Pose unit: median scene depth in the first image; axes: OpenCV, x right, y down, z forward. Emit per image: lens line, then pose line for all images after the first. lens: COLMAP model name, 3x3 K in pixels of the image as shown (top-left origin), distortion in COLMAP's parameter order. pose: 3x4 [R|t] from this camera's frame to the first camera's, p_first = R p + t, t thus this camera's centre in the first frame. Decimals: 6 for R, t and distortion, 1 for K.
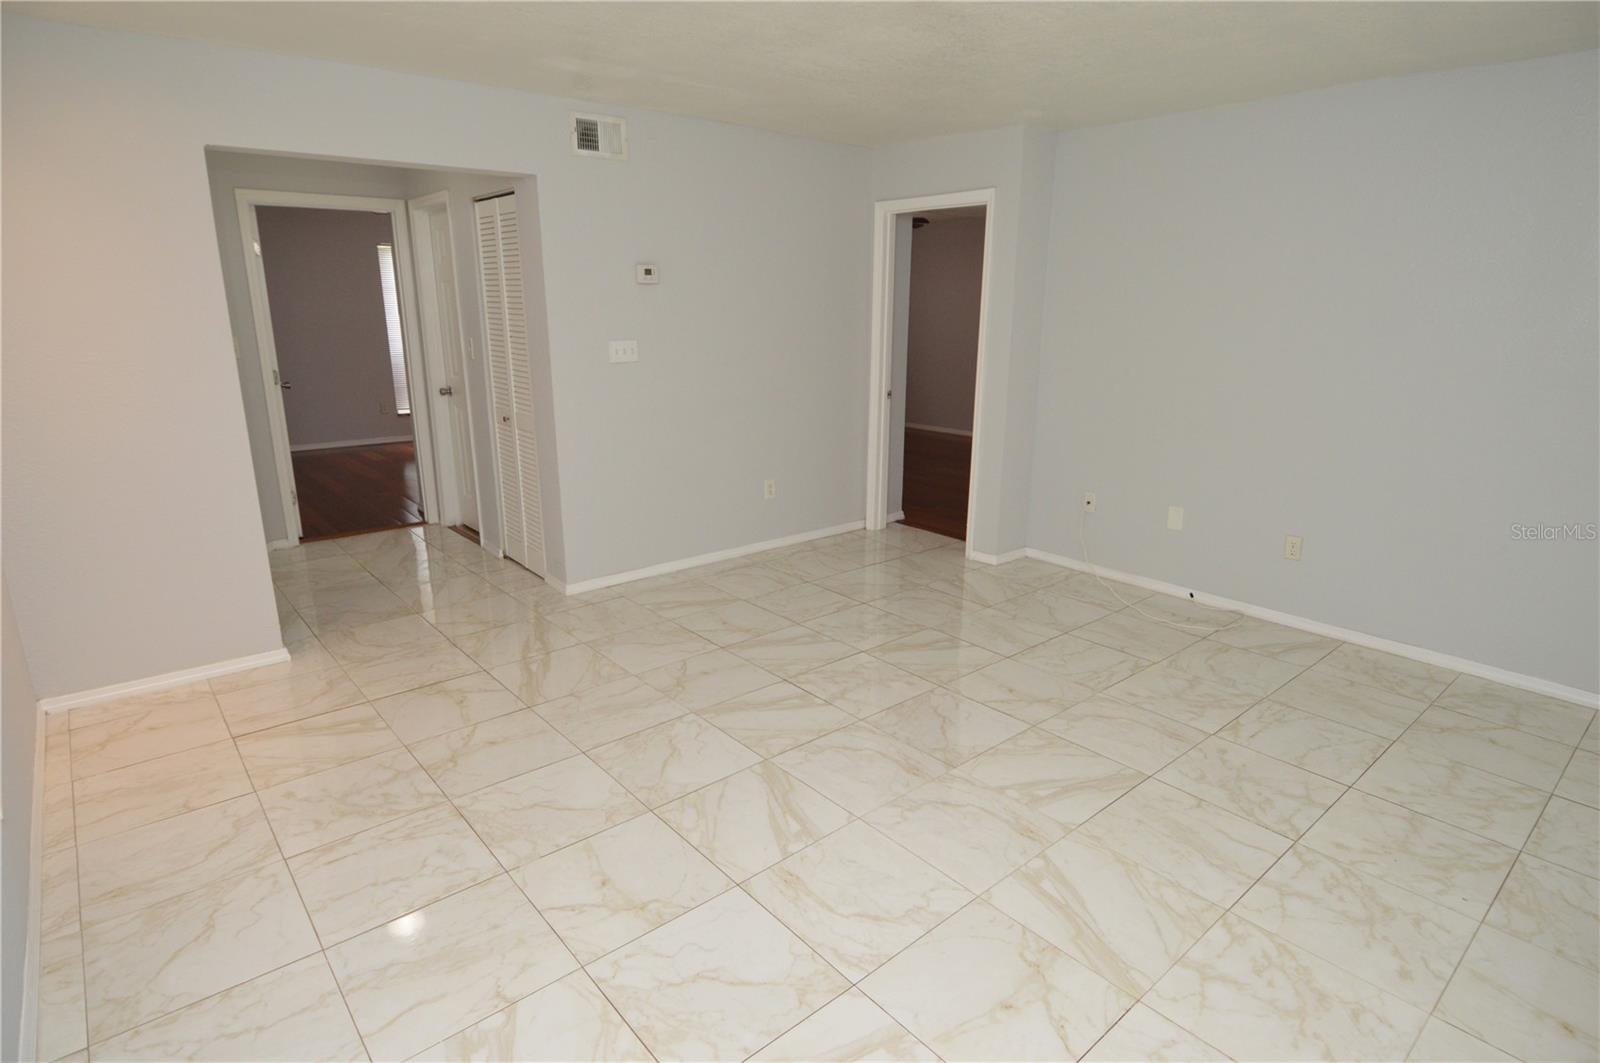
lens RADIAL K [[852.1, 0, 811.1], [0, 852.1, 525.9], [0, 0, 1]] dist [0.032532, -0.040243]
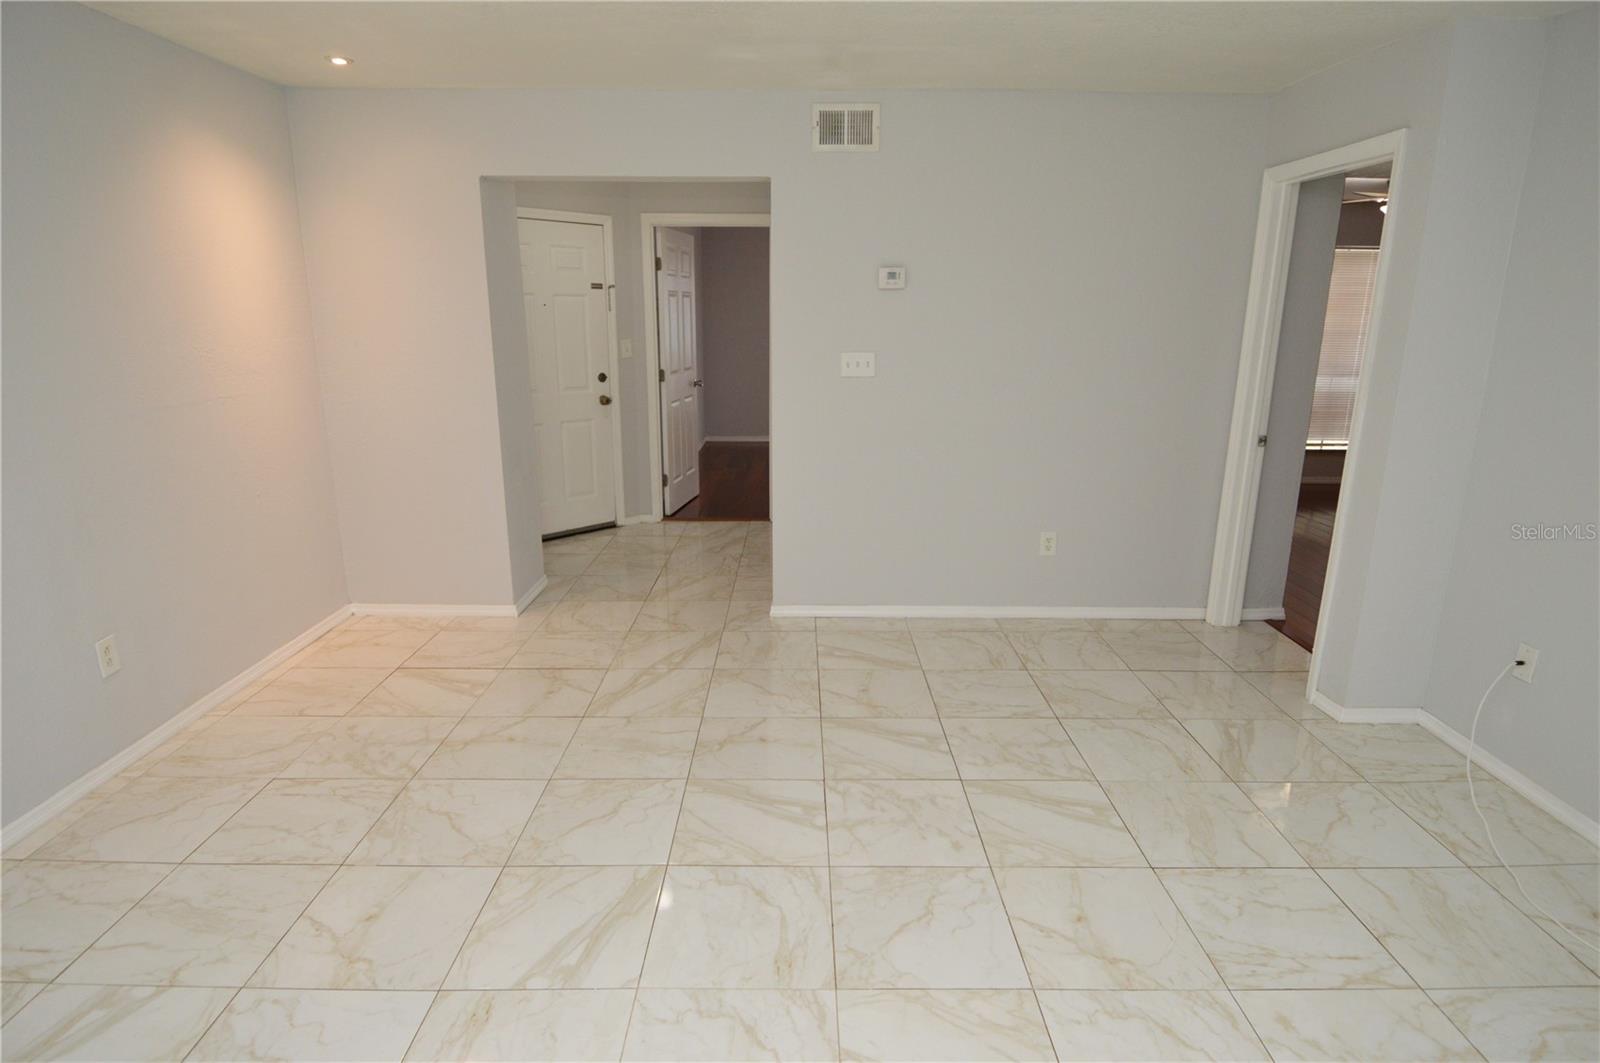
lens RADIAL K [[851.5, 0, 799.0], [0, 851.5, 540.1], [0, 0, 1]] dist [-0.009702, -0.002004]
pose [[0.757366, 0.169292, -0.630664, 0.335208], [-0.166263, 0.983972, 0.064466, -0.071654], [0.631469, 0.056032, 0.773374, 0.284802]]
